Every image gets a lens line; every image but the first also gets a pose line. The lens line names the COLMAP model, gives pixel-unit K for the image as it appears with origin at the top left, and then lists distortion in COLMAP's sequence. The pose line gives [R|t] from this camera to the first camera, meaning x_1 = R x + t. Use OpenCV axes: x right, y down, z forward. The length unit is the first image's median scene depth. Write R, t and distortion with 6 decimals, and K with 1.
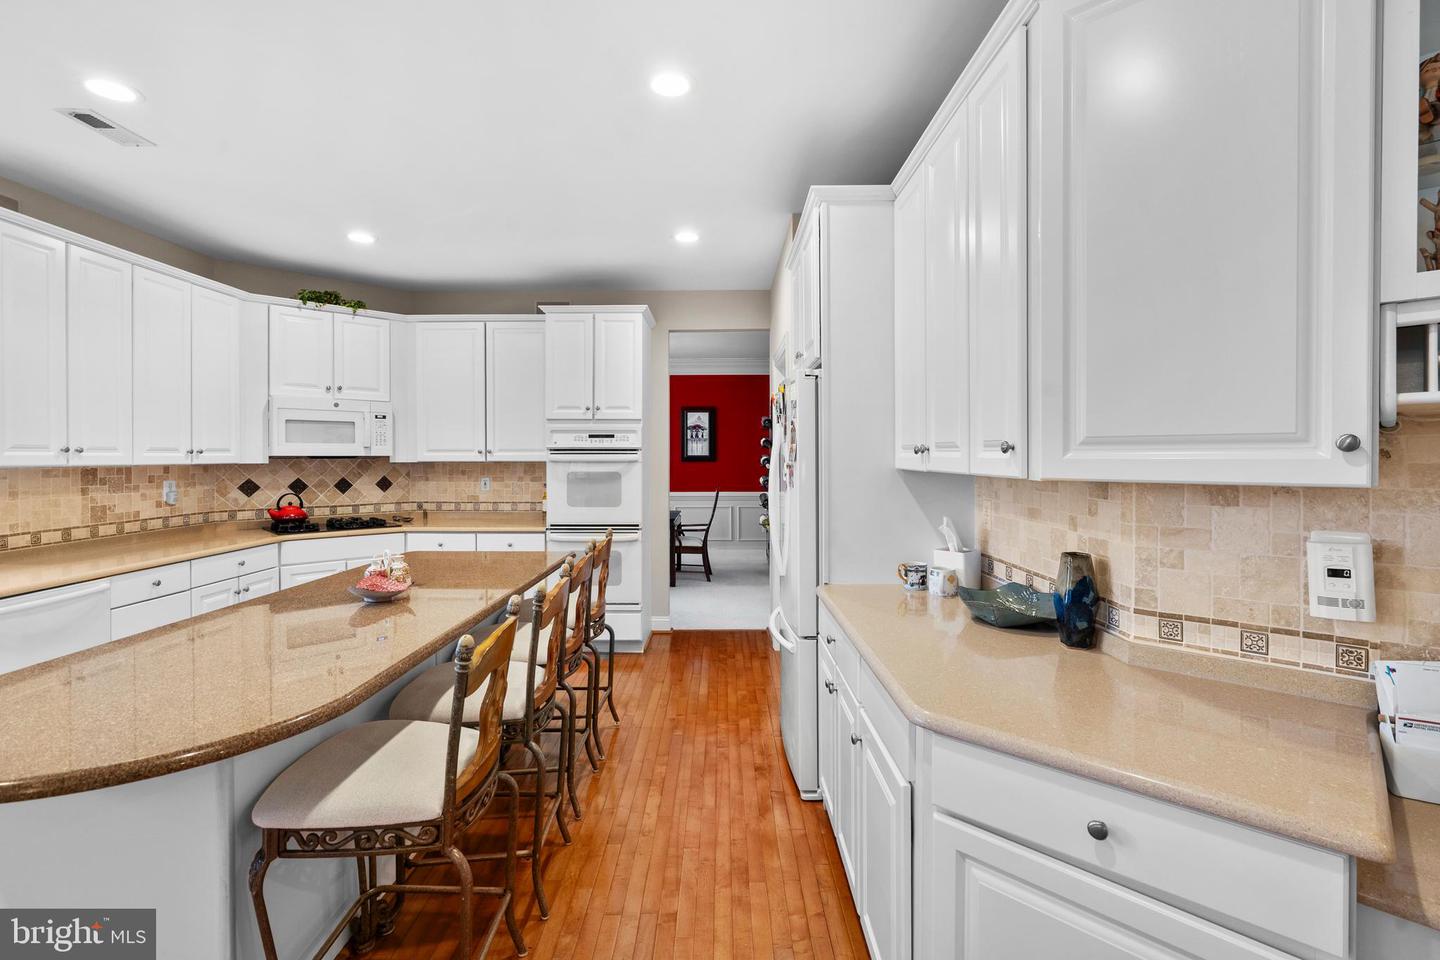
lens RADIAL K [[653.7, 0, 722.4], [0, 653.7, 457.2], [0, 0, 1]] dist [-0.001261, 0.000152]
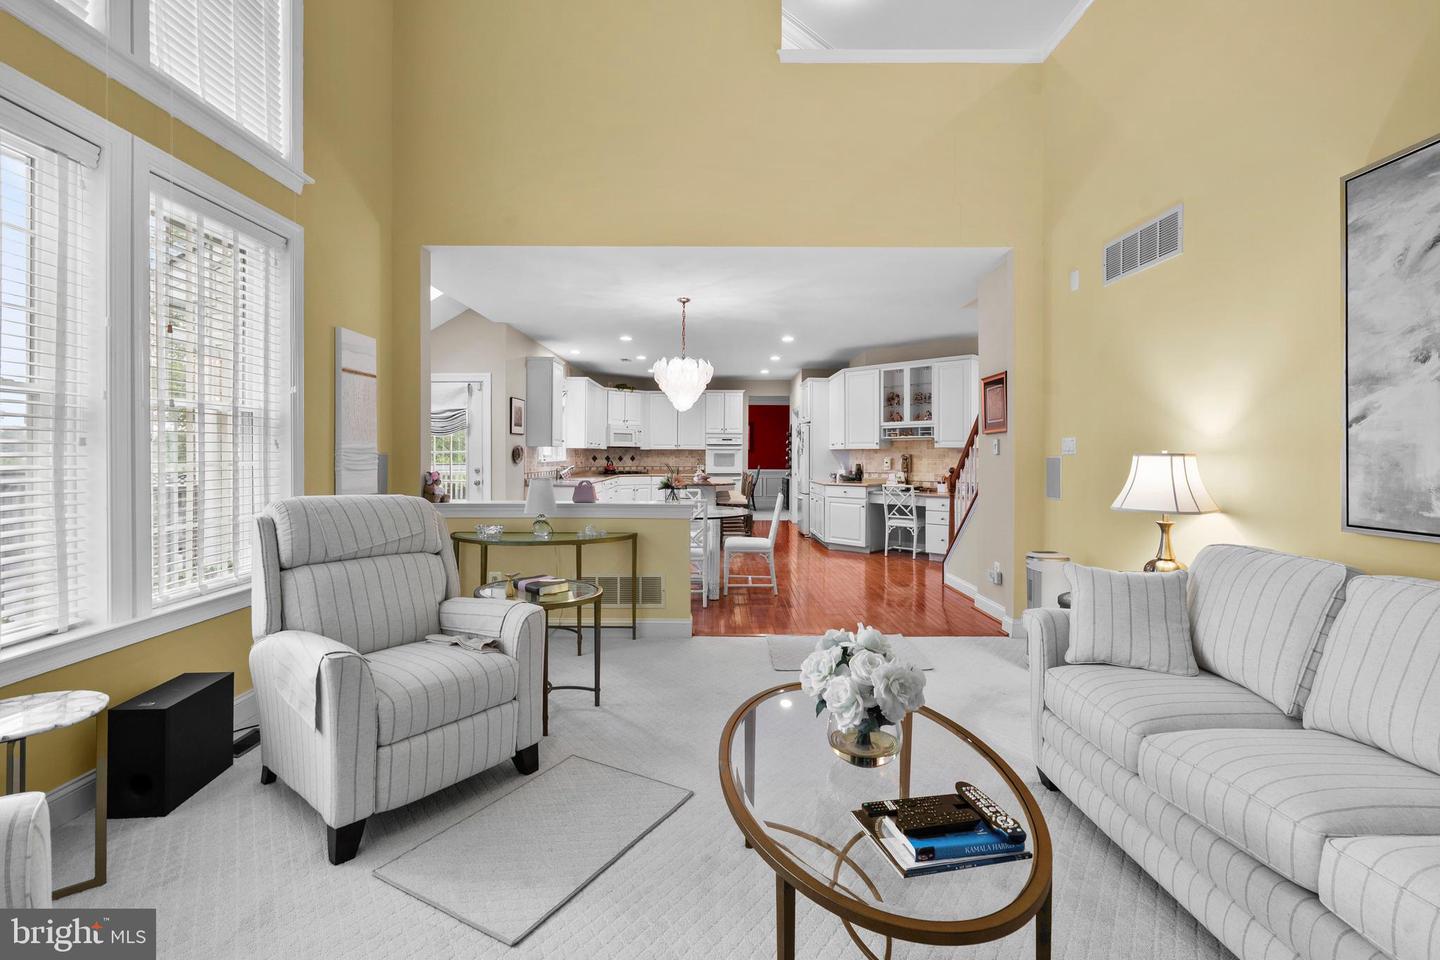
lens RADIAL K [[691.9, 0, 692.4], [0, 691.9, 452.9], [0, 0, 1]] dist [-0.000286, 0.000106]
pose [[0.999566, 0.006816, -0.028675, -0.259802], [-0.006977, 0.999960, -0.005513, 0.038910], [0.028636, 0.005710, 0.999574, -1.869007]]
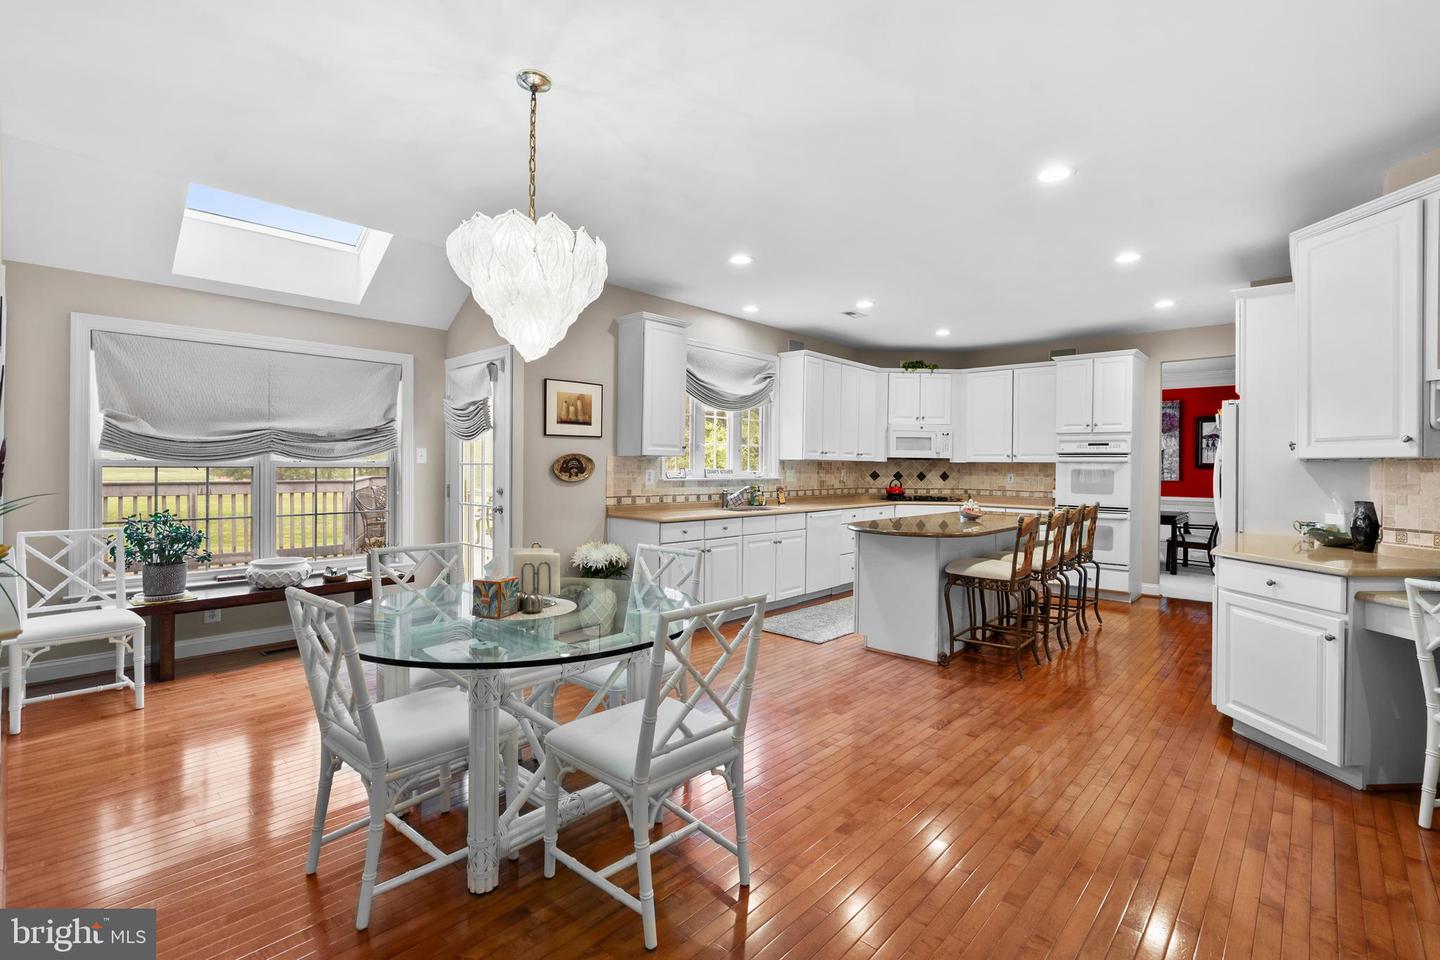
lens RADIAL K [[658.2, 0, 713.9], [0, 658.2, 467.3], [0, 0, 1]] dist [-0.002336, 0.000427]
pose [[0.734623, 0.011504, -0.678378, 0.180553], [-0.014844, 0.999889, 0.000882, 0.030531], [0.678313, 0.009422, 0.734712, -0.648580]]
